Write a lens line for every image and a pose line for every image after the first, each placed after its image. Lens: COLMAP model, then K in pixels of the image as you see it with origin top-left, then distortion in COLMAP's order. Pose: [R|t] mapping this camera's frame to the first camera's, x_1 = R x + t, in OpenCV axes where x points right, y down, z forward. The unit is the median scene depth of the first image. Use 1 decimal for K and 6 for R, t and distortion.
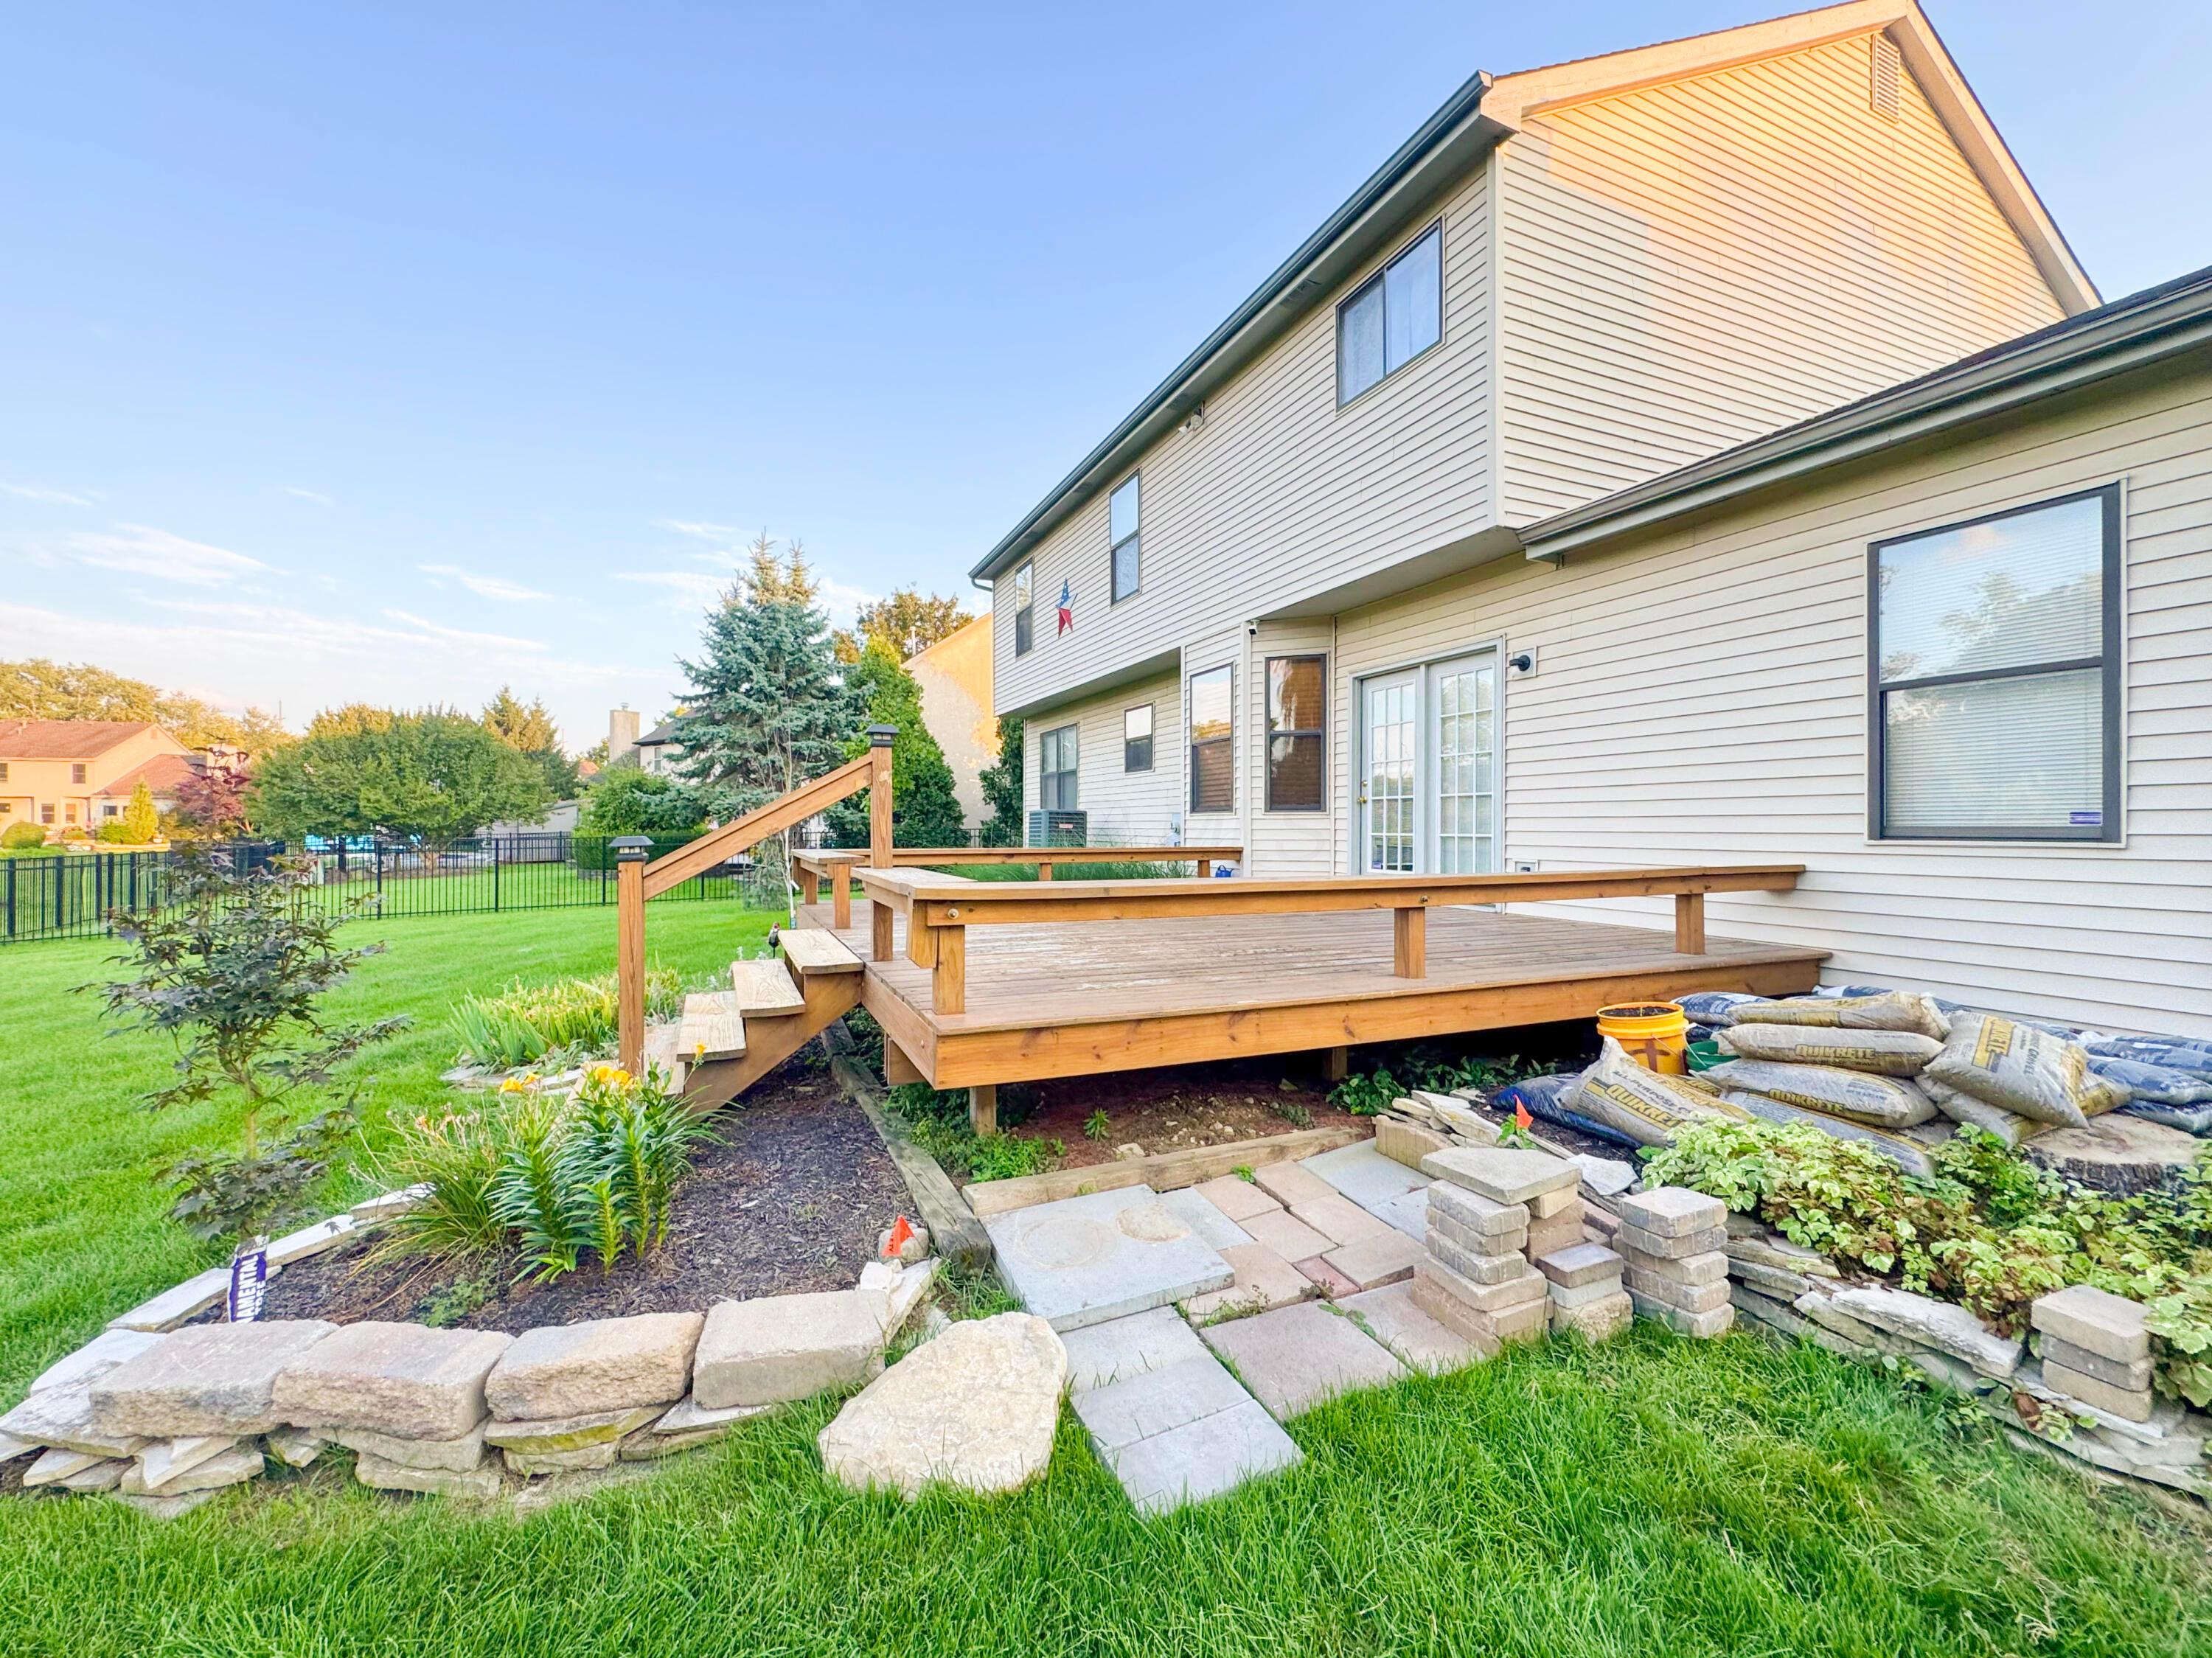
lens RADIAL K [[909.4, 0, 1097.5], [0, 909.4, 826.7], [0, 0, 1]] dist [-0.000051, -0.001068]
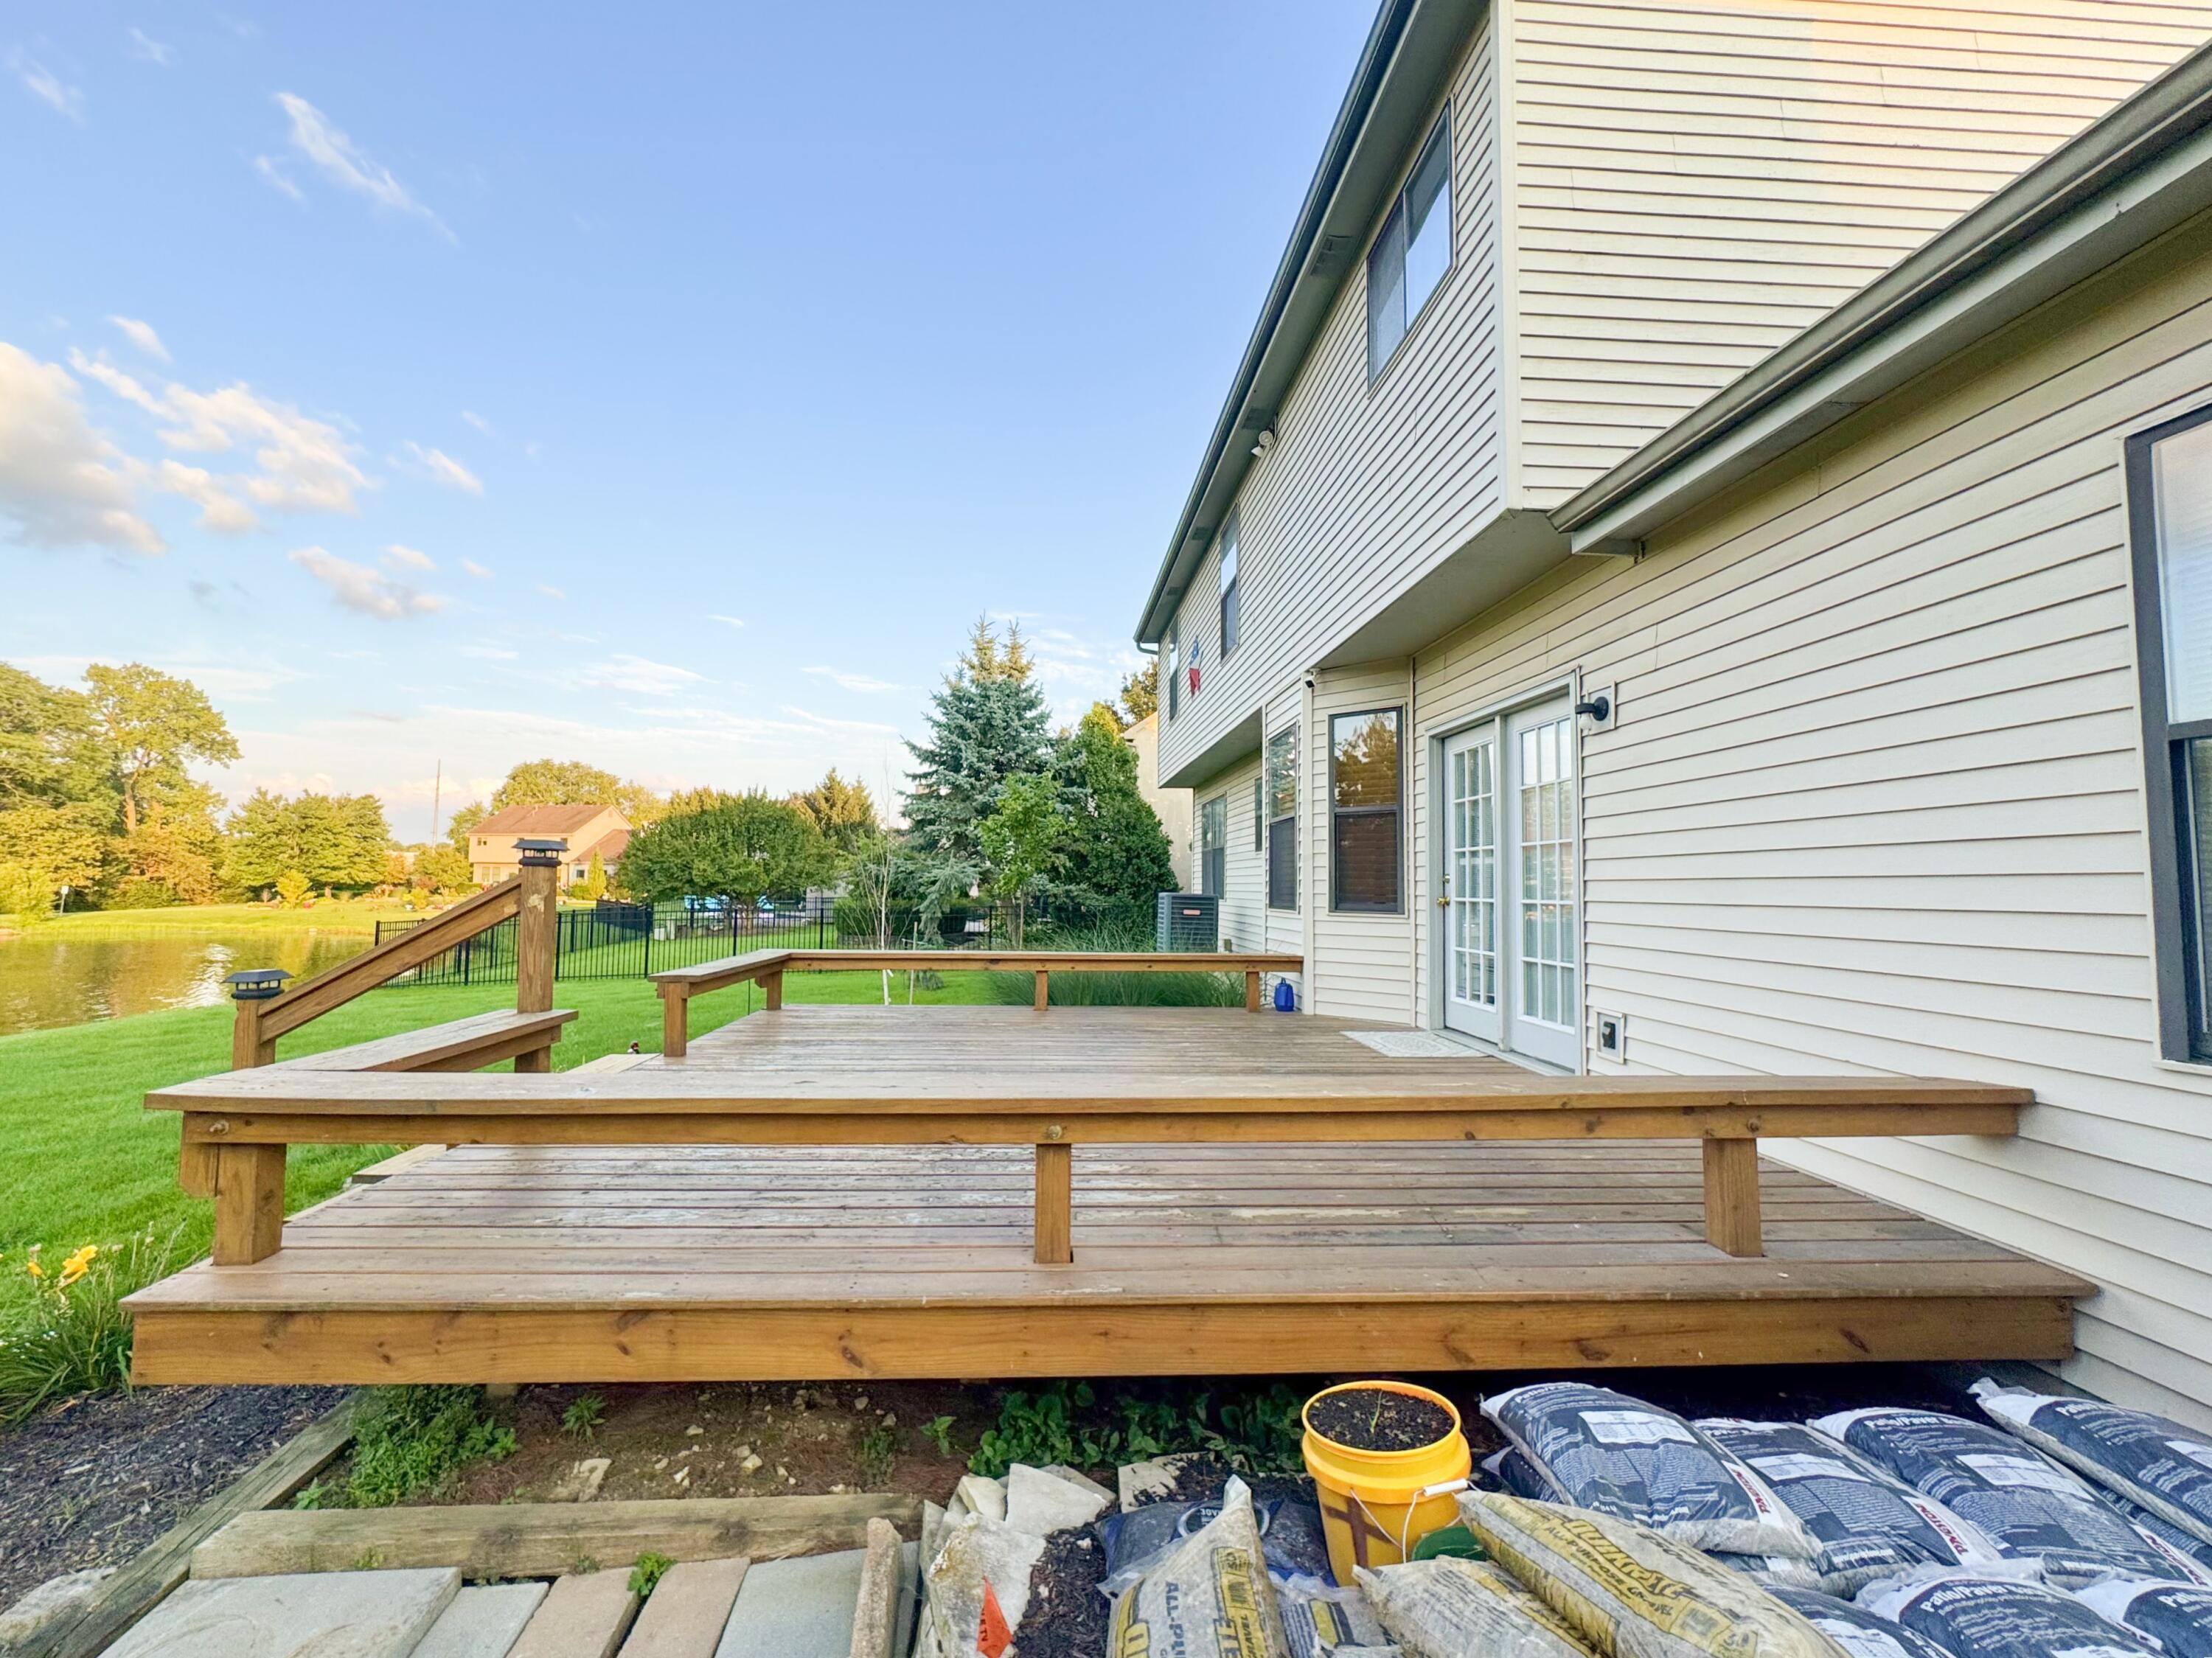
lens RADIAL K [[909.4, 0, 1102.3], [0, 909.4, 830.6], [0, 0, 1]] dist [-0.000051, -0.001068]
pose [[0.936551, -0.012339, -0.350314, 0.262342], [-0.009045, 0.998197, -0.059341, -0.036078], [0.350415, 0.058745, 0.934751, 0.191978]]
